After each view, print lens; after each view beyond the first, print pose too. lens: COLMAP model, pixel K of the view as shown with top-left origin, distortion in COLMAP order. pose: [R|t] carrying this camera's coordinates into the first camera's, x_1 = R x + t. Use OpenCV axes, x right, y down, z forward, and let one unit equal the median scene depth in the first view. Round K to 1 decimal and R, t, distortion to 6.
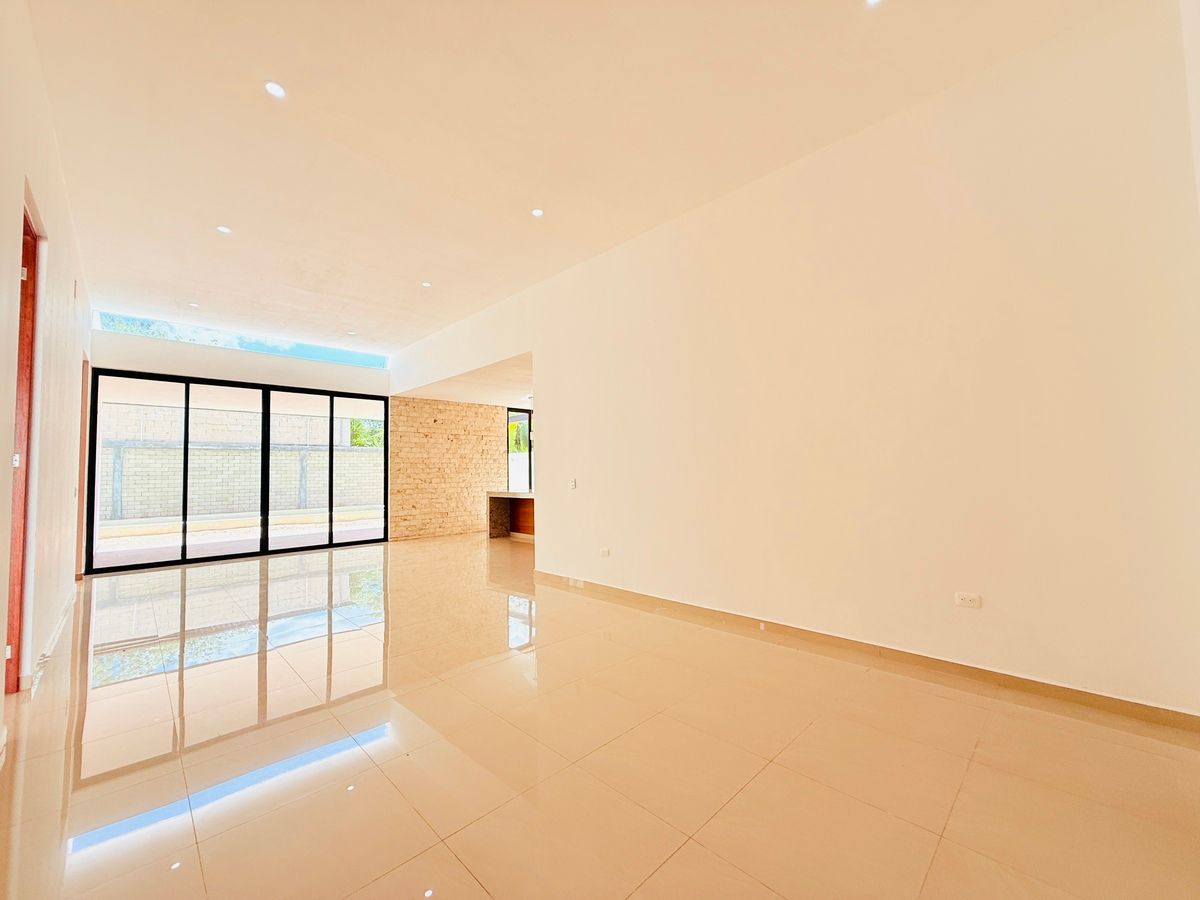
lens RADIAL K [[475.7, 0, 600.0], [0, 475.7, 450.0], [0, 0, 1]] dist [-0.000626, -0.000421]
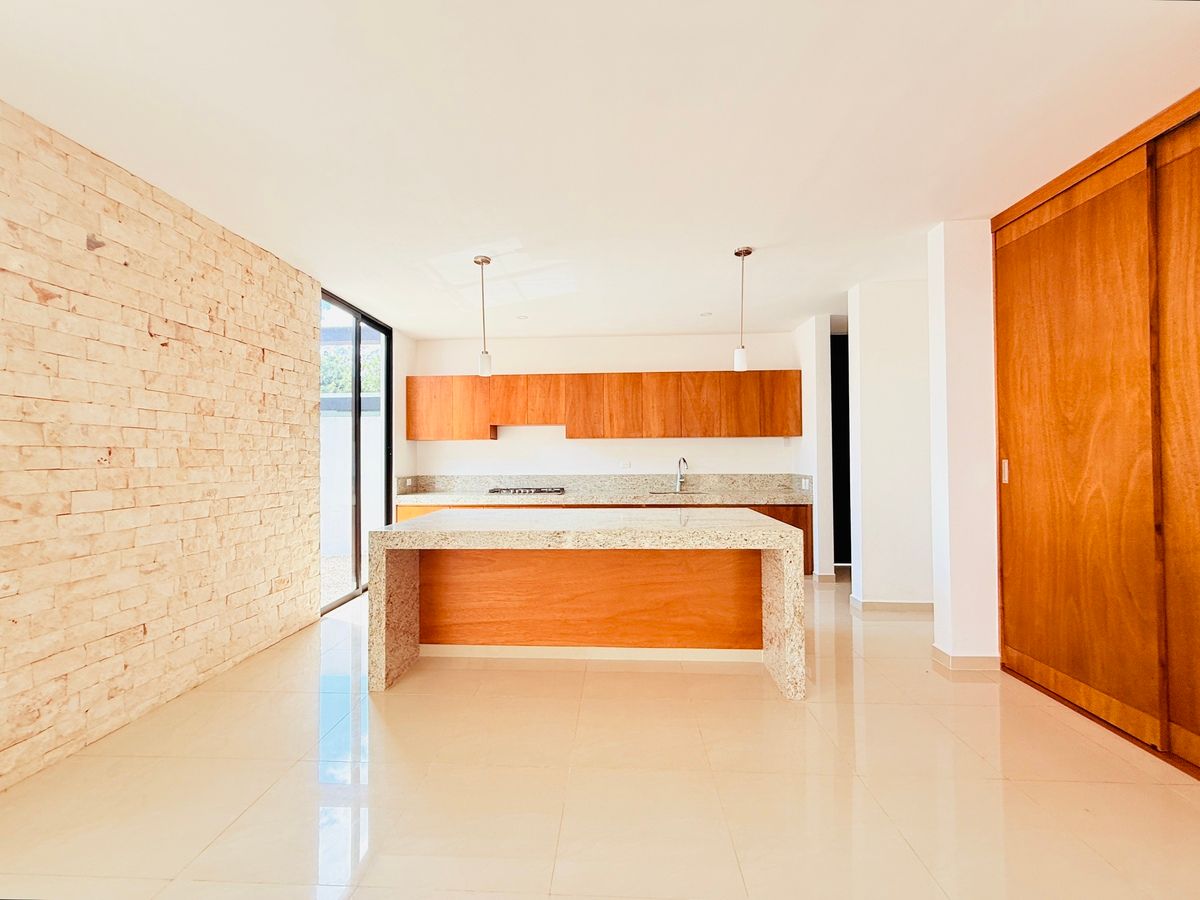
lens RADIAL K [[475.7, 0, 600.0], [0, 475.7, 450.0], [0, 0, 1]] dist [-0.000626, -0.000421]
pose [[0.722230, 0.028962, 0.691047, -0.318795], [-0.048702, 0.998772, 0.009041, 0.024703], [-0.689936, -0.040185, 0.722754, 0.647066]]
